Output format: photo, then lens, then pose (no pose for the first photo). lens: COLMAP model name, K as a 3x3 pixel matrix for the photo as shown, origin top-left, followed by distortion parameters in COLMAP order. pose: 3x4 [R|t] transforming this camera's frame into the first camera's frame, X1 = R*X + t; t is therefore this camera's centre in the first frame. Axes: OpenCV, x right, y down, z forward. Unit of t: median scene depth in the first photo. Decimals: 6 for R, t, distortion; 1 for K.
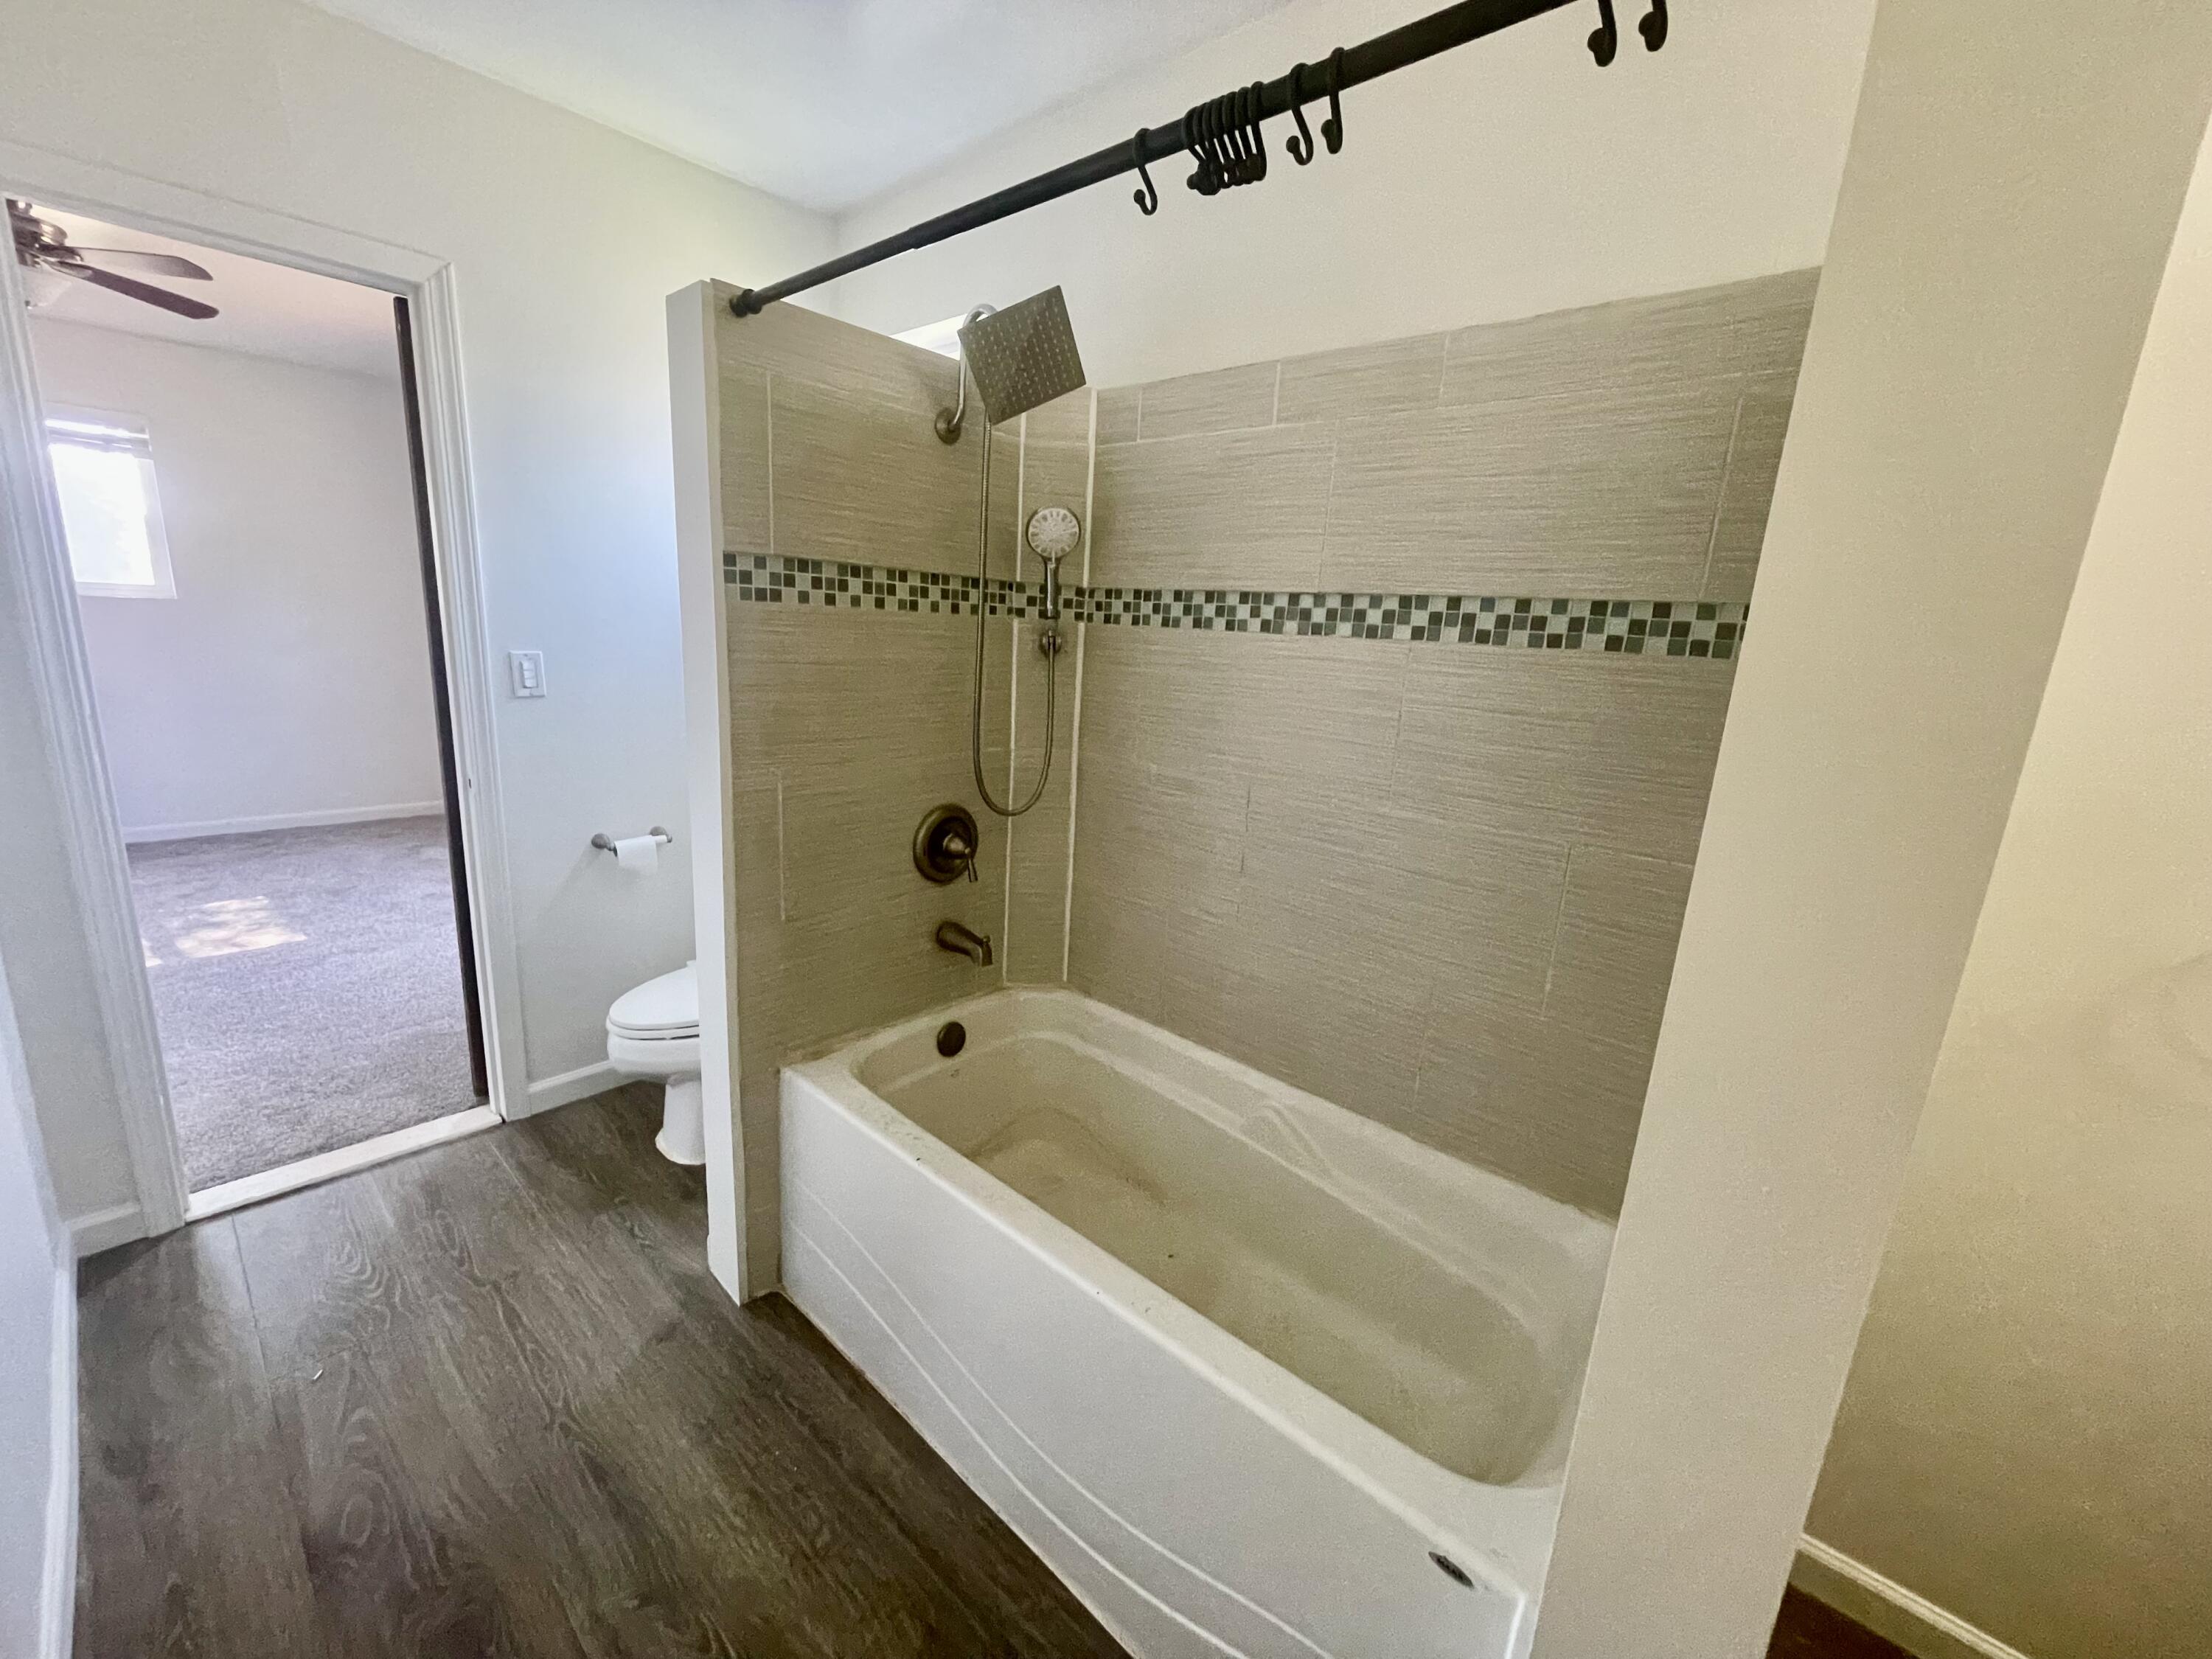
lens RADIAL K [[892.1, 0, 1104.1], [0, 892.1, 833.6], [0, 0, 1]] dist [-0.001800, 0.001687]
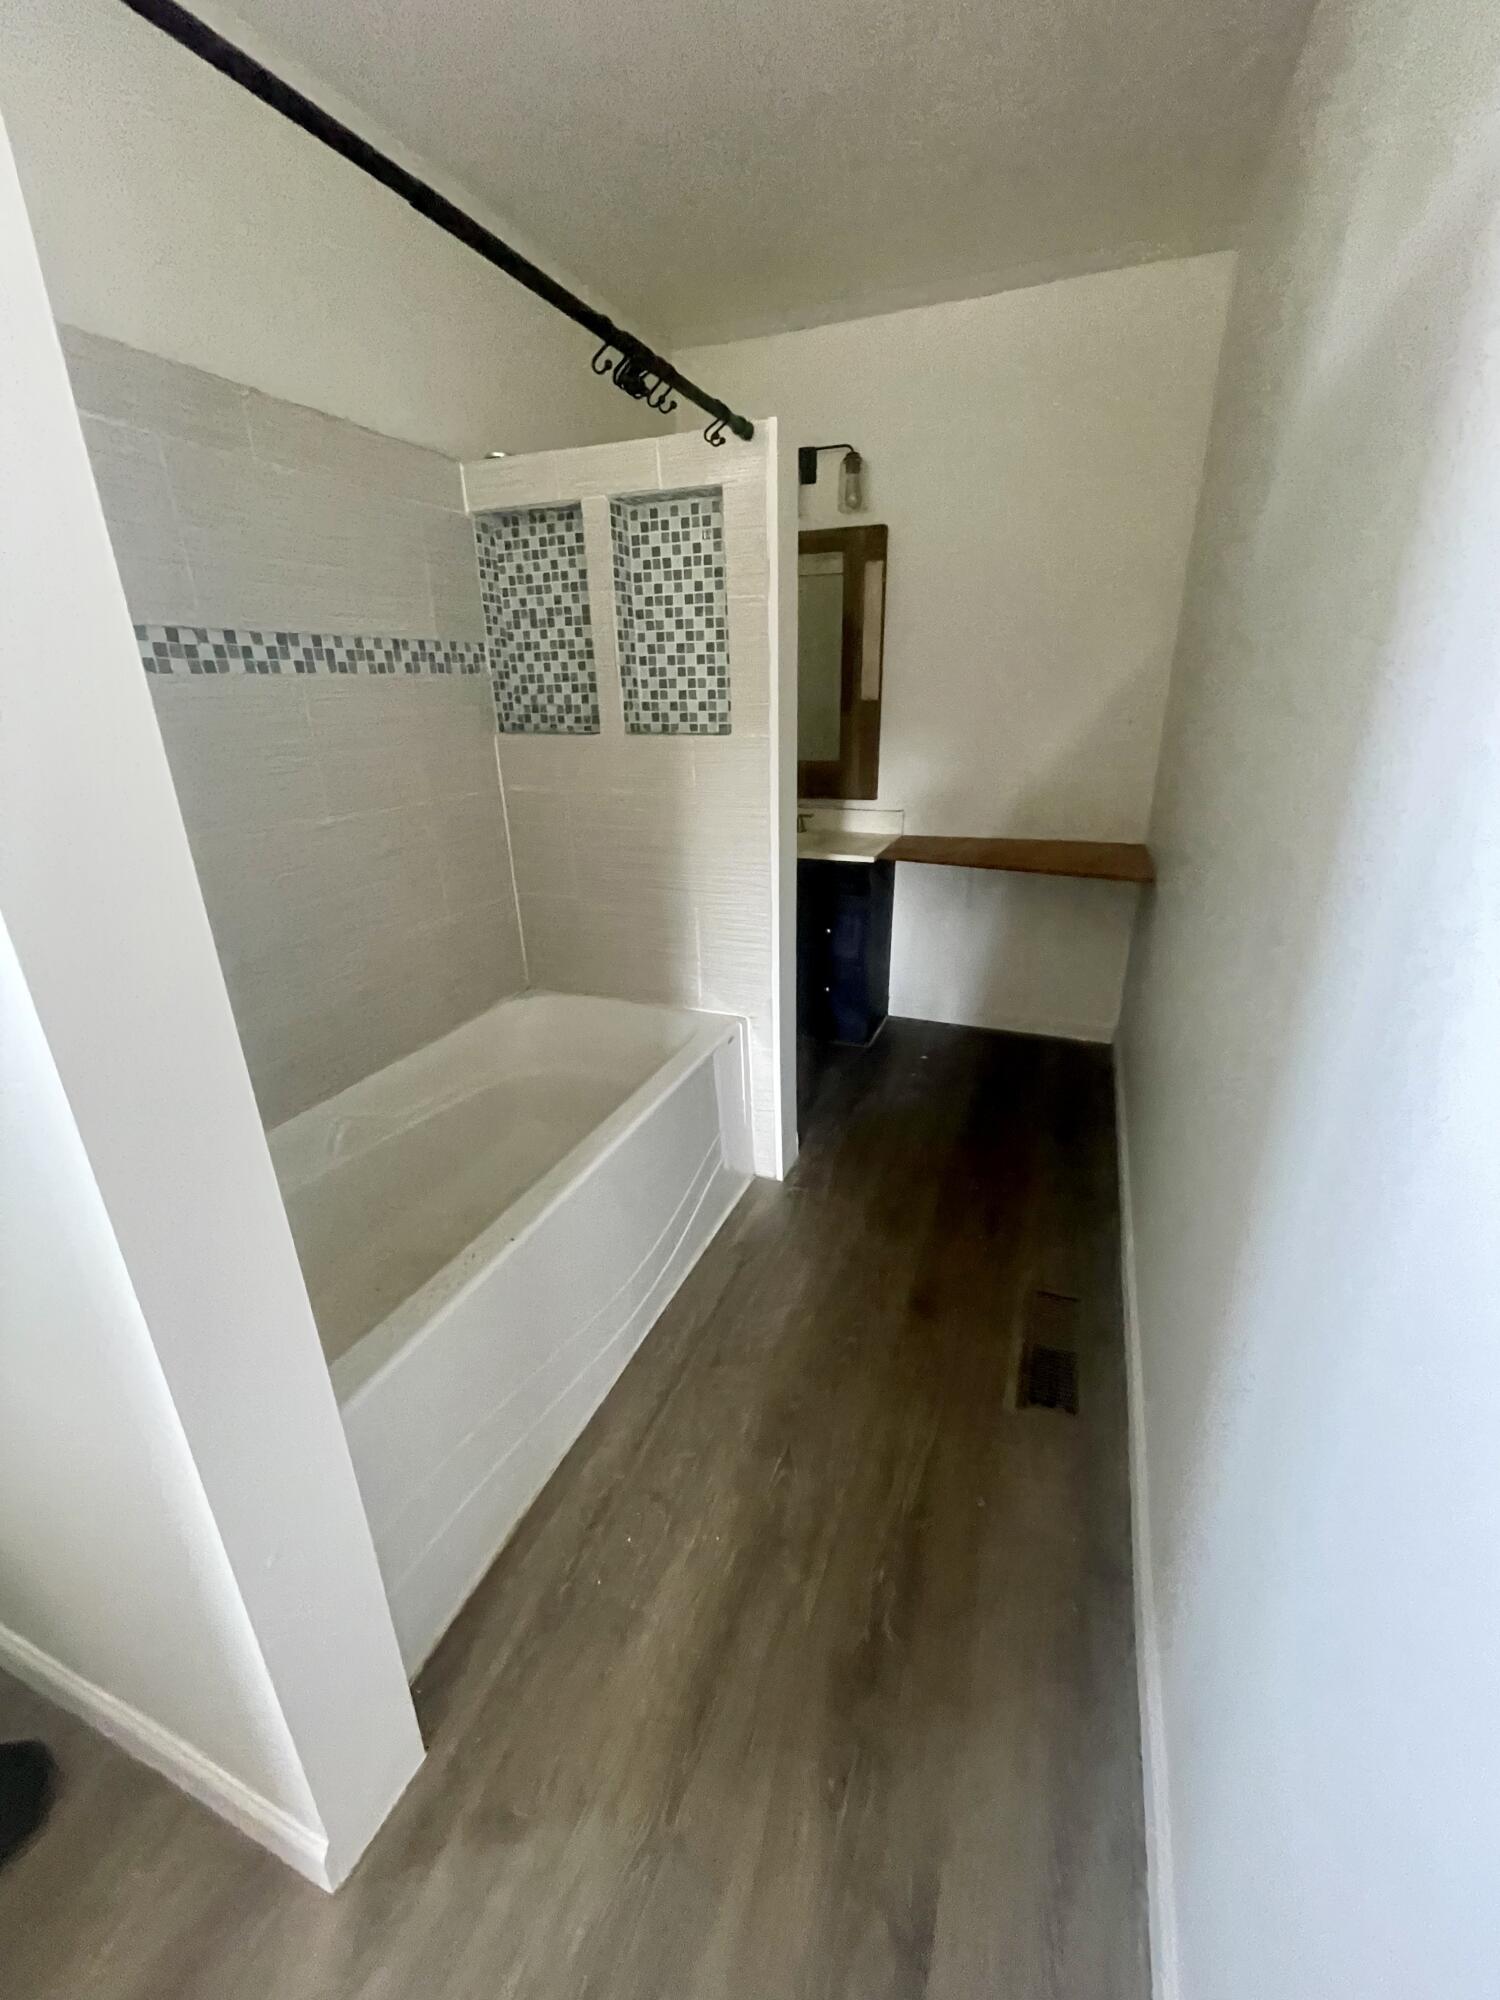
lens RADIAL K [[806.6, 0, 746.4], [0, 806.6, 992.4], [0, 0, 1]] dist [-0.001800, 0.001687]
pose [[-0.352413, -0.396259, 0.847812, -0.962915], [0.192411, 0.855897, 0.480018, -0.266828], [-0.915851, 0.332293, -0.225384, 0.886518]]
